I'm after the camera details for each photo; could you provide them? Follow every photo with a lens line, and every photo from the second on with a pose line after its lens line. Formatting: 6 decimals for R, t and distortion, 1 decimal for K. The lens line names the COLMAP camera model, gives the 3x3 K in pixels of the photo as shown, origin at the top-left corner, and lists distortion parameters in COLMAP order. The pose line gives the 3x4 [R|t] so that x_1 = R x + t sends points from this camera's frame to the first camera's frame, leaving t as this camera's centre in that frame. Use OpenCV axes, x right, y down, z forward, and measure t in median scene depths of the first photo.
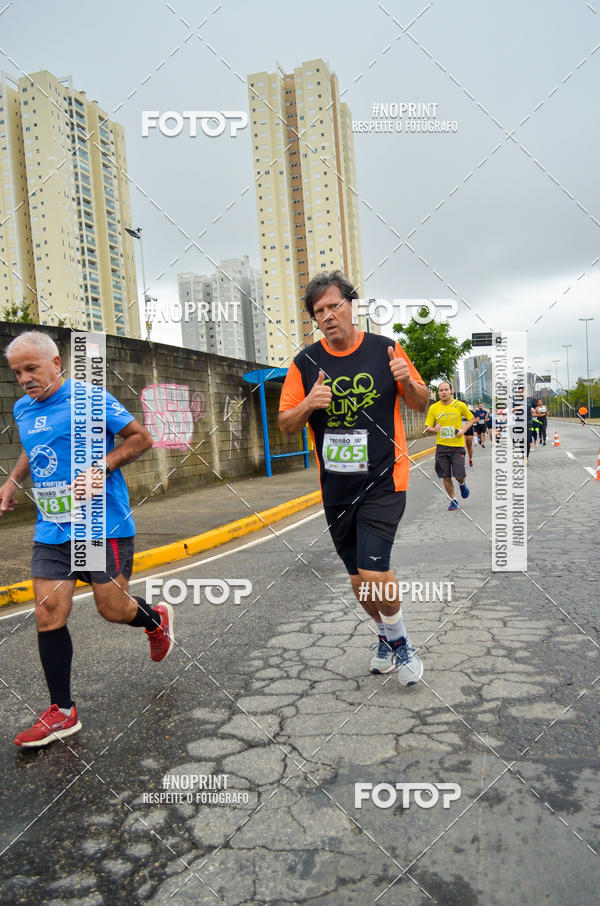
lens RADIAL K [[715.7, 0, 300.1], [0, 715.7, 452.0], [0, 0, 1]] dist [-0.000541, -0.001799]
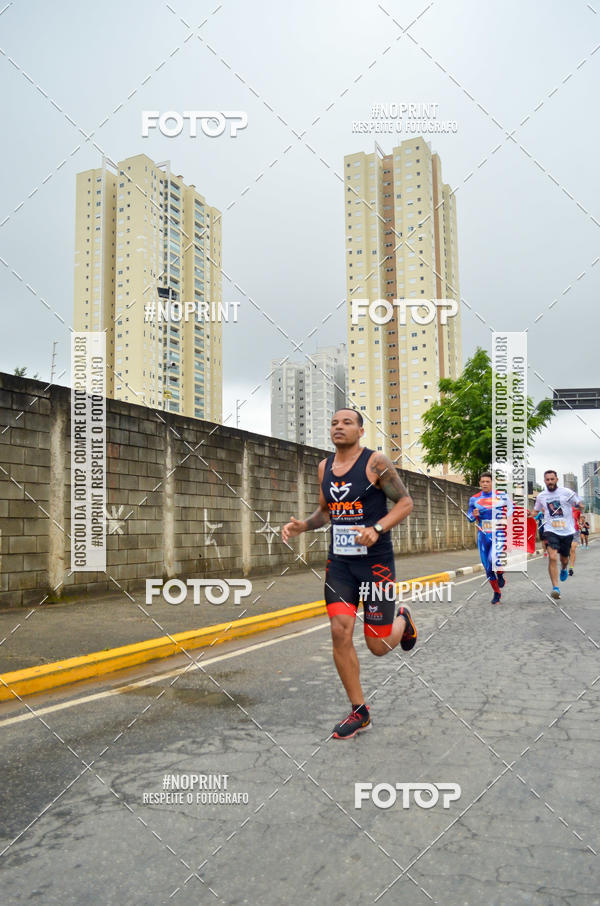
lens RADIAL K [[716.6, 0, 298.5], [0, 716.6, 453.0], [0, 0, 1]] dist [-0.001605, 0.002672]
pose [[0.986926, 0.043098, -0.155304, 0.033059], [-0.063050, 0.990034, -0.125928, -0.004560], [0.148329, 0.134074, 0.979807, 0.099009]]
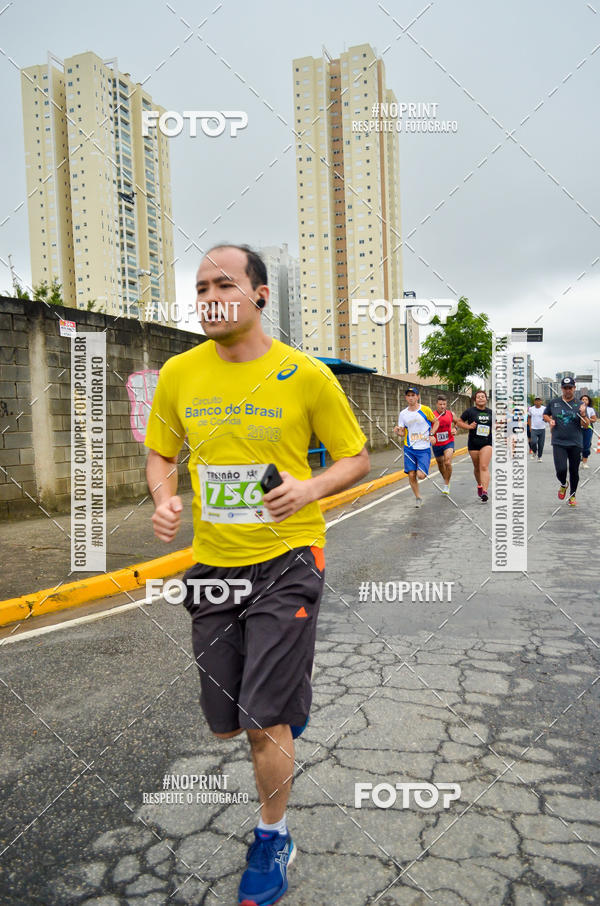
lens RADIAL K [[715.7, 0, 300.1], [0, 715.7, 452.0], [0, 0, 1]] dist [-0.000541, -0.001799]
pose [[0.998200, 0.039627, -0.045023, 0.002253], [-0.039009, 0.999133, 0.014518, -0.000977], [0.045560, -0.012736, 0.998880, 0.008876]]
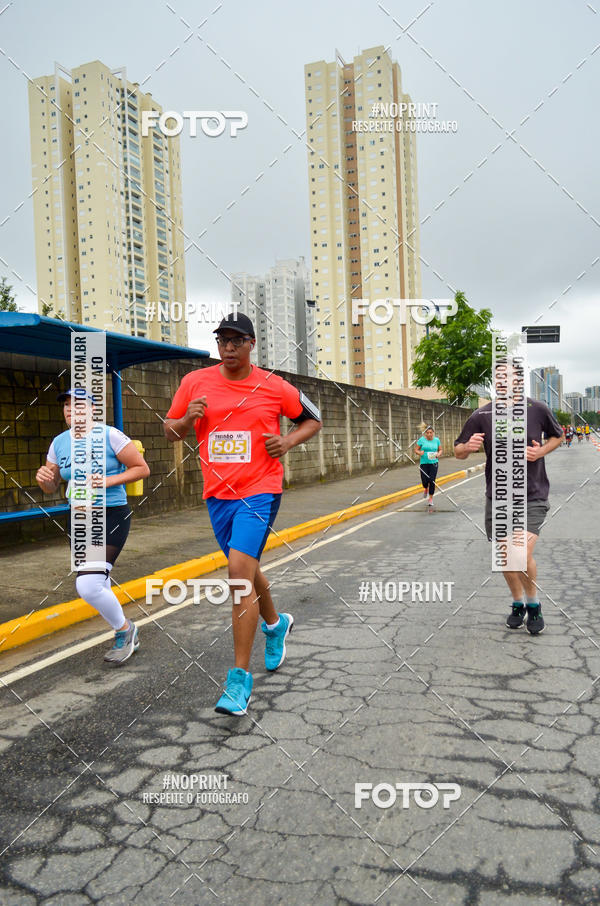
lens RADIAL K [[715.7, 0, 299.9], [0, 715.7, 453.8], [0, 0, 1]] dist [-0.000226, -0.005986]
pose [[0.995849, 0.036601, -0.083343, 0.018682], [-0.037111, 0.999301, -0.004568, -0.003670], [0.083118, 0.007642, 0.996510, 0.054102]]
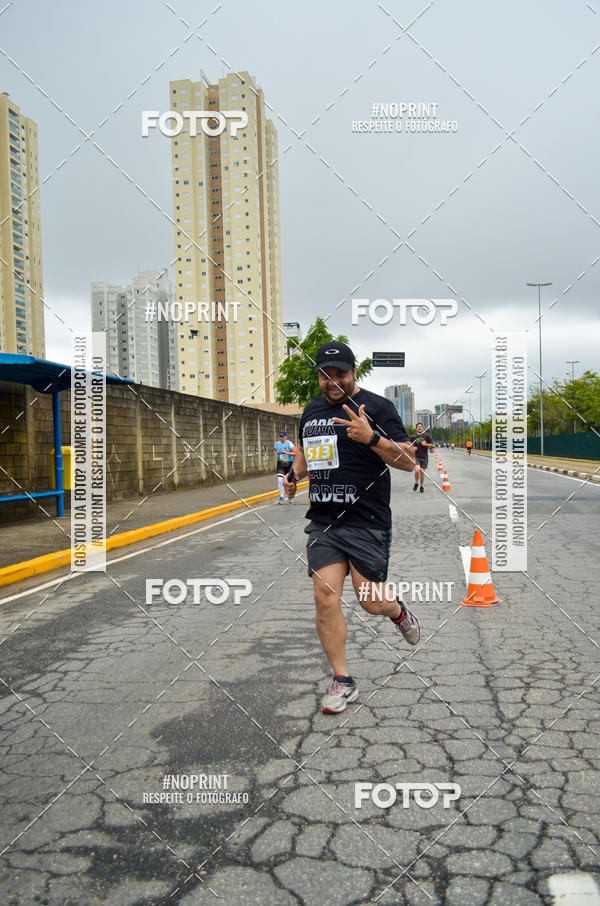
lens RADIAL K [[718.2, 0, 298.7], [0, 718.2, 450.2], [0, 0, 1]] dist [0.002306, 0.000185]
pose [[0.993383, 0.041671, 0.107023, 0.016232], [-0.038049, 0.998639, -0.035664, -0.002456], [-0.108364, 0.031356, 0.993617, 0.035425]]
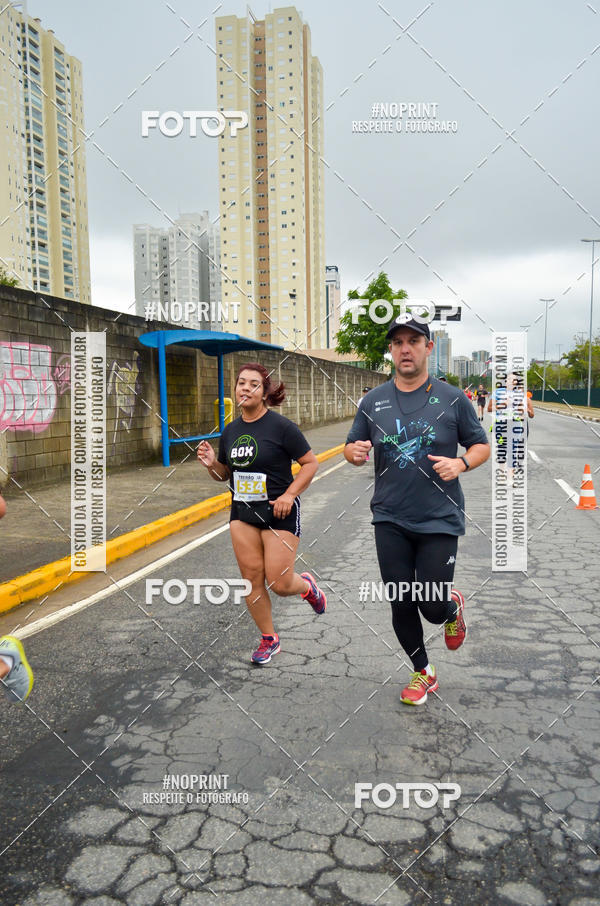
lens RADIAL K [[718.2, 0, 298.7], [0, 718.2, 450.2], [0, 0, 1]] dist [0.002306, 0.000185]
pose [[0.996418, 0.053689, 0.065338, 0.004585], [-0.056592, 0.997453, 0.043419, -0.002400], [-0.062840, -0.046961, 0.996918, 0.017636]]
